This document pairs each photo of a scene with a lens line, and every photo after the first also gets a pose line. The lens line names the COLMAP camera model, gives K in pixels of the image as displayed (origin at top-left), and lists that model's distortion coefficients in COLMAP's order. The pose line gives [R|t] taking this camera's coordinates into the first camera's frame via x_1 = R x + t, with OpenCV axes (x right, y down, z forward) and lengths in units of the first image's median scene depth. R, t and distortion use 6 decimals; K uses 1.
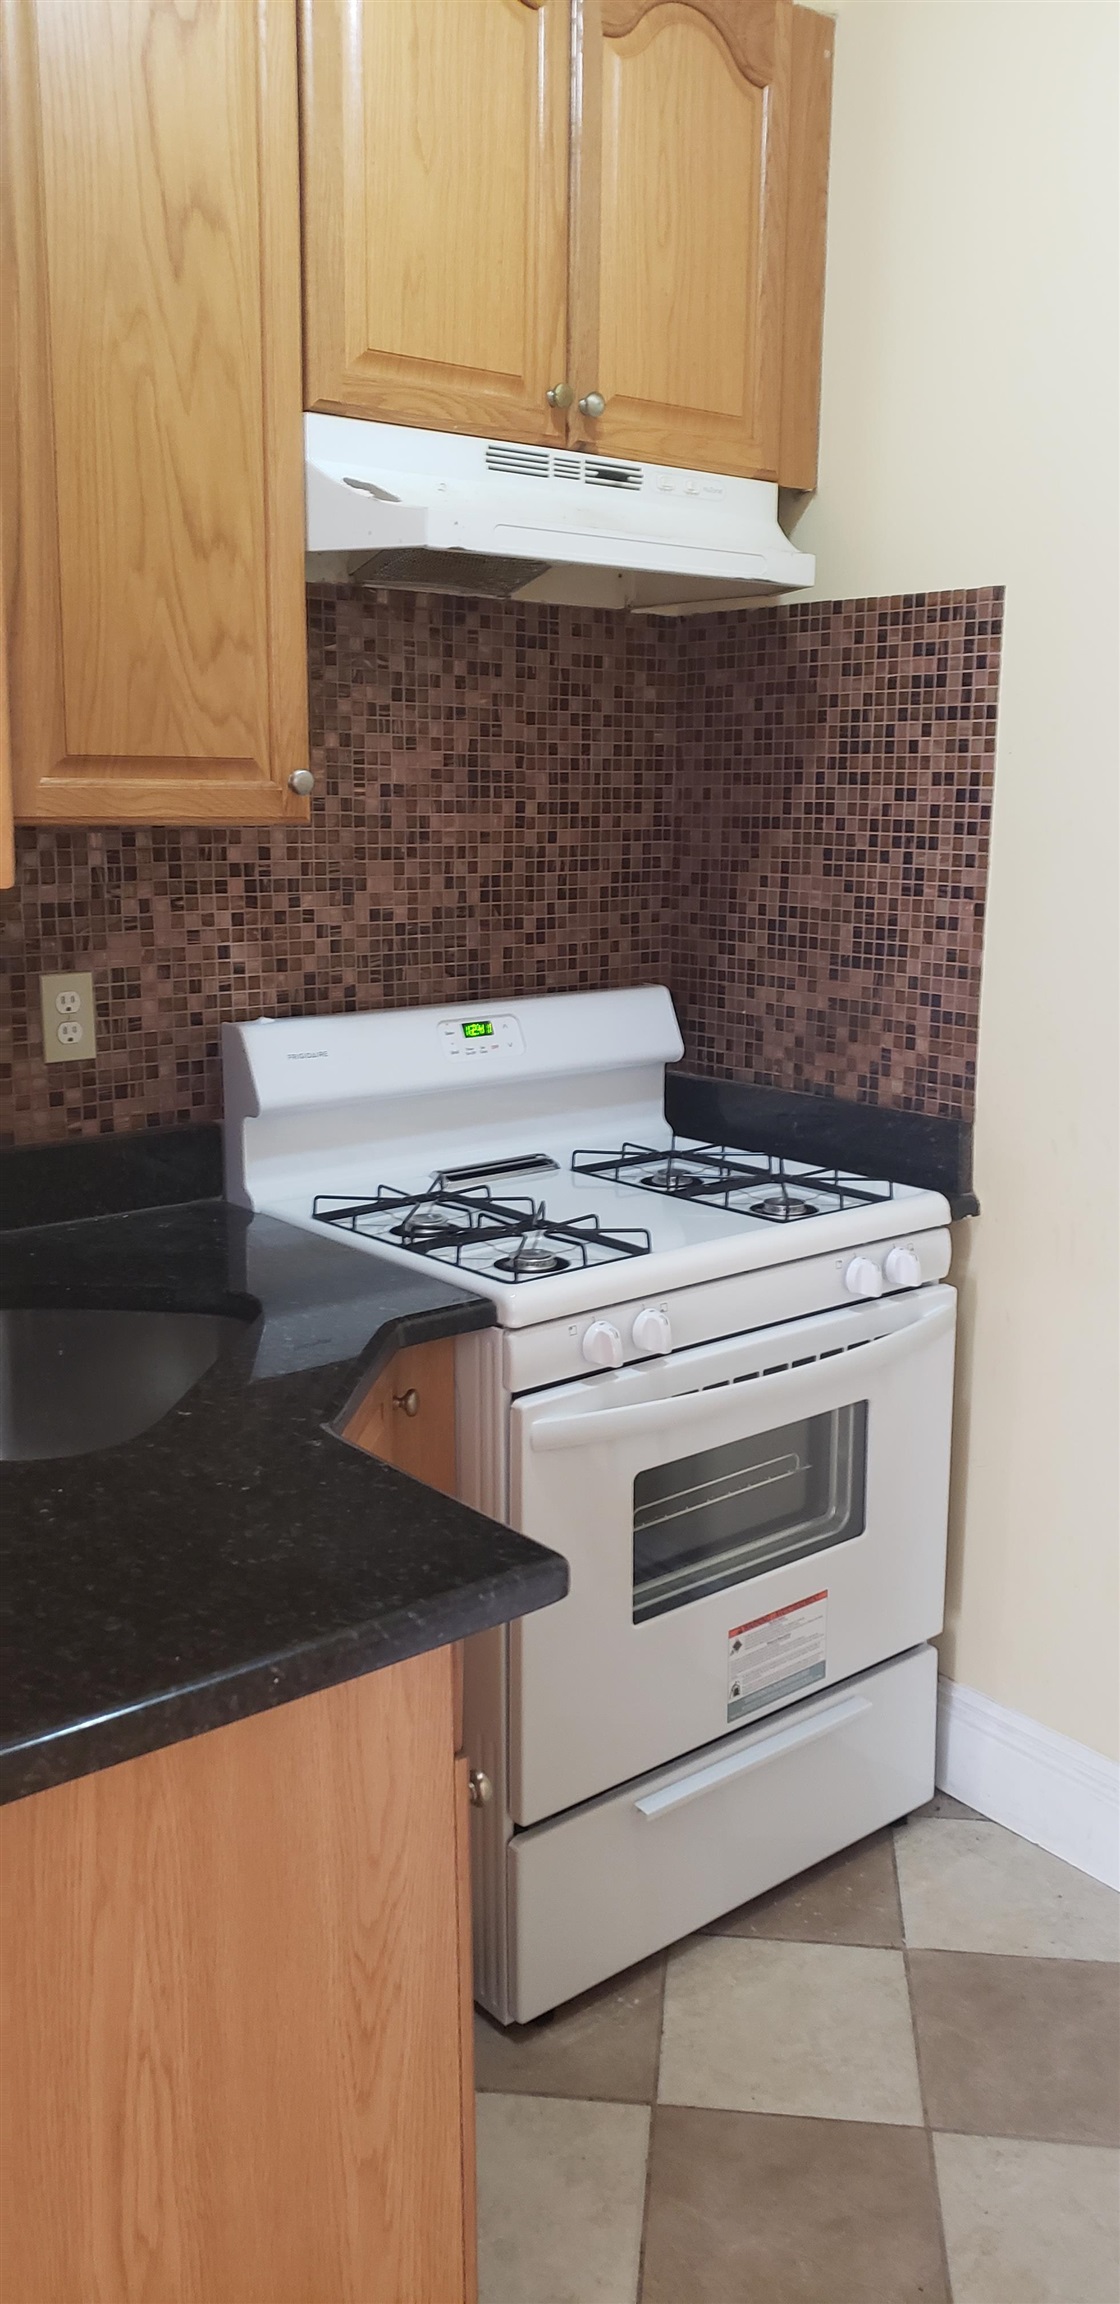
lens RADIAL K [[1784.7, 0, 571.0], [0, 1784.7, 1168.7], [0, 0, 1]] dist [0.080658, -0.001928]
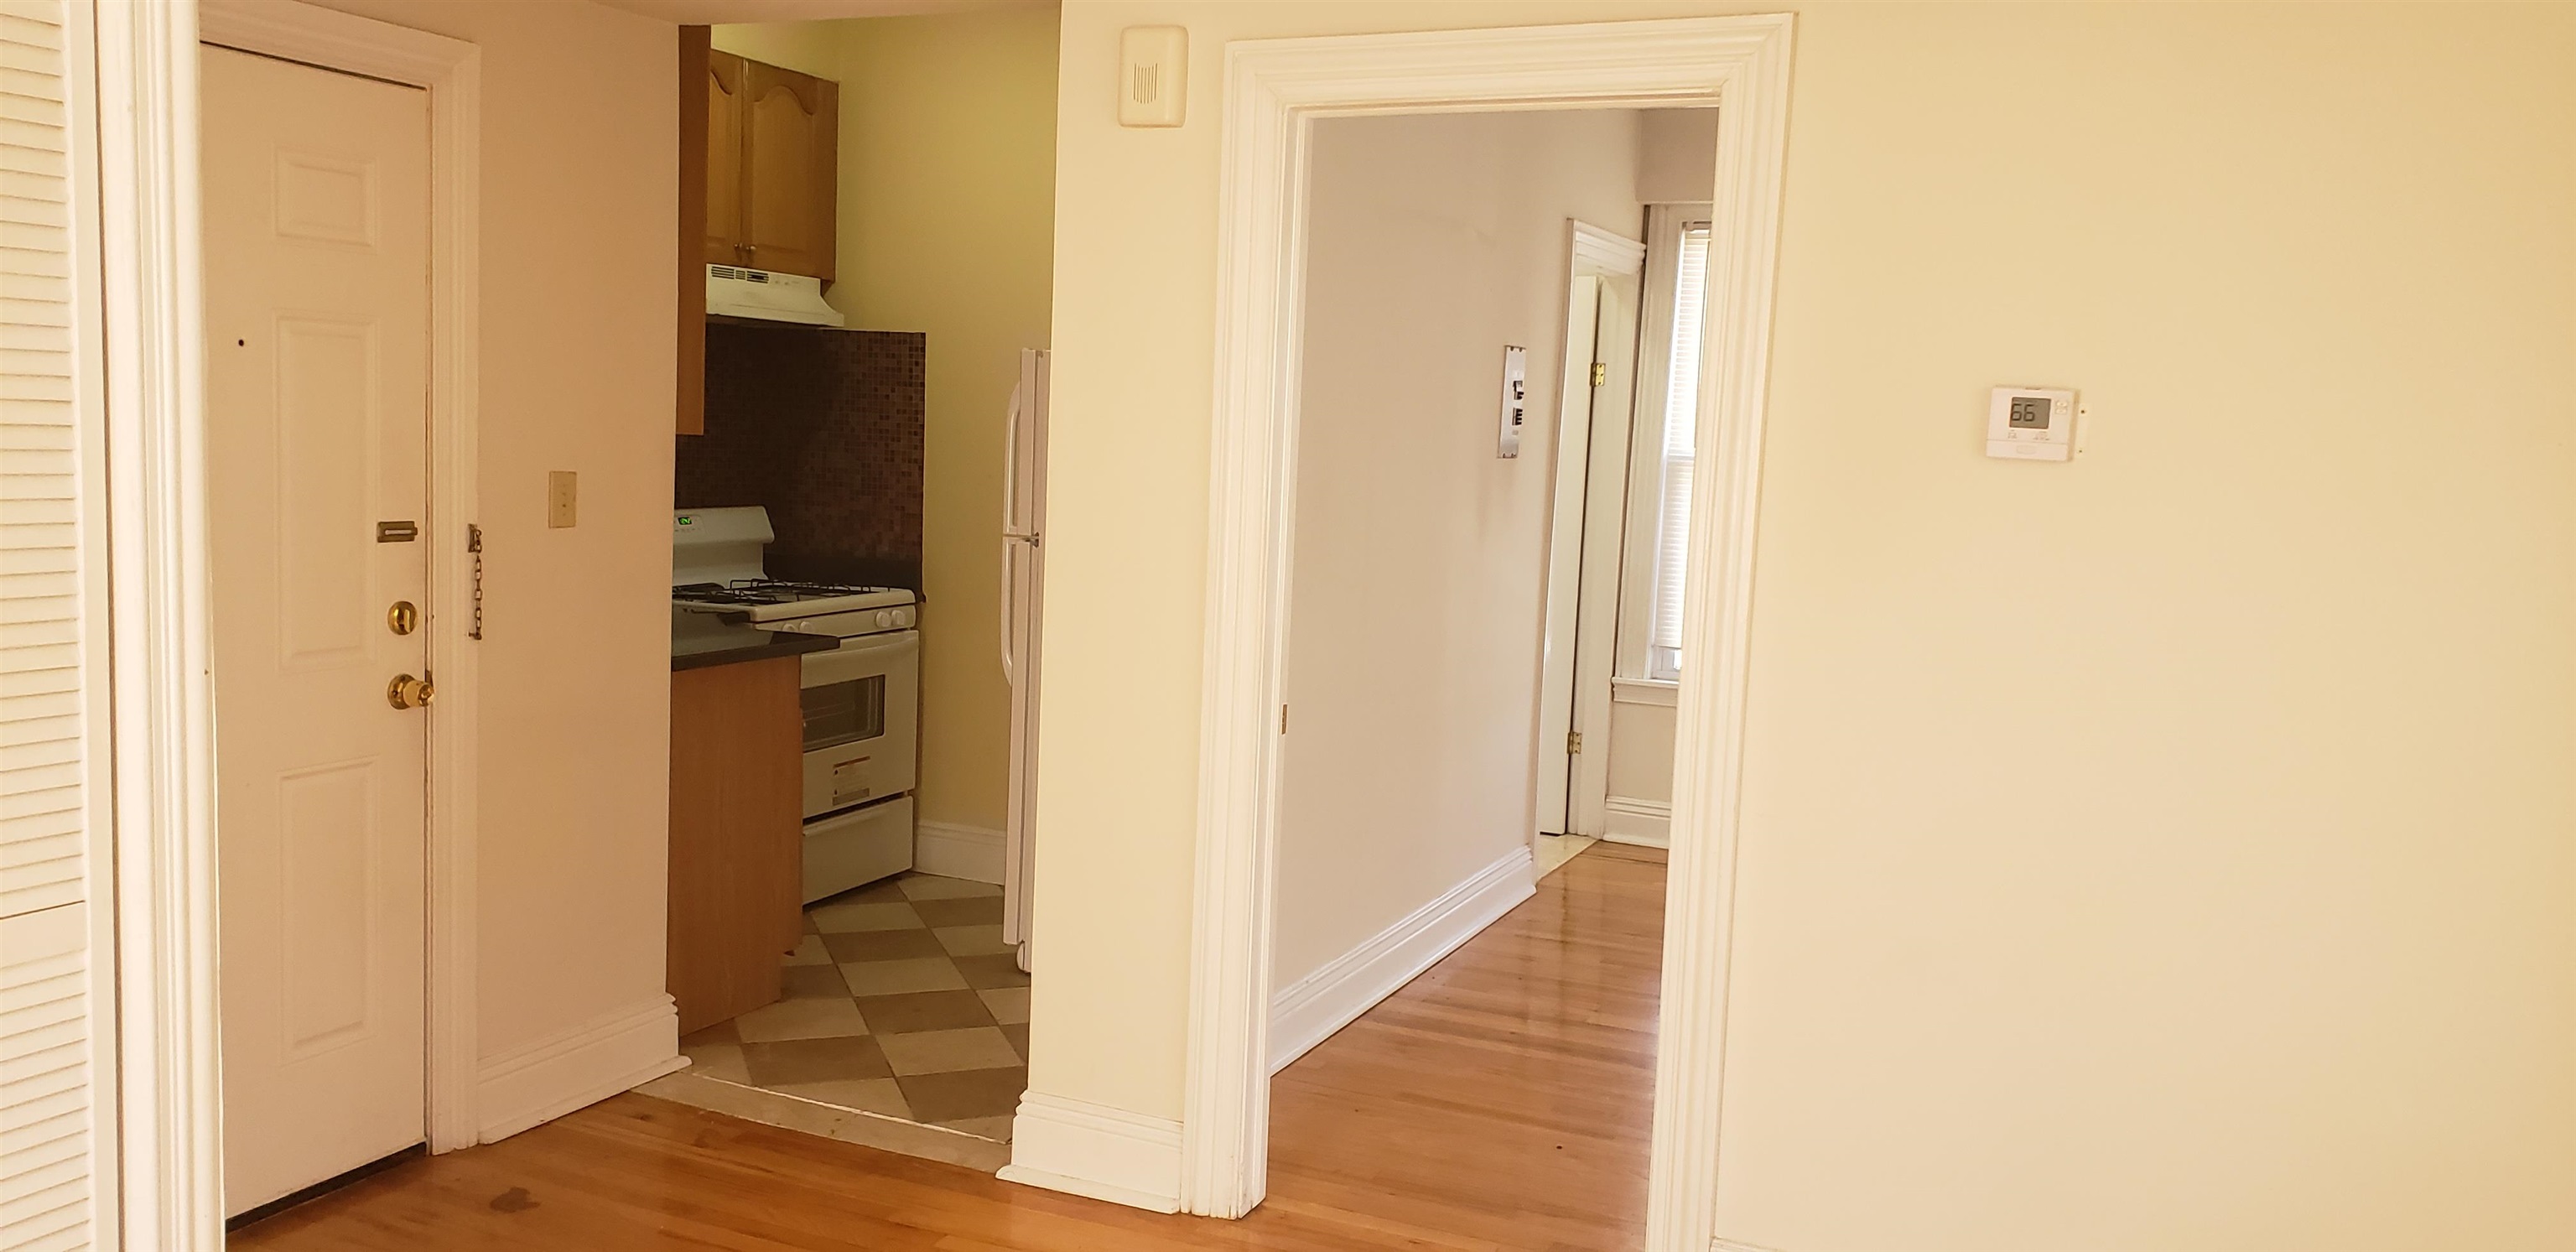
lens RADIAL K [[1995.4, 0, 1301.1], [0, 1995.4, 627.2], [0, 0, 1]] dist [0.080658, -0.001928]
pose [[0.893727, -0.009598, 0.448510, -0.485342], [0.055631, 0.994425, -0.089573, 0.311878], [-0.445150, 0.105005, 0.889278, -1.462559]]
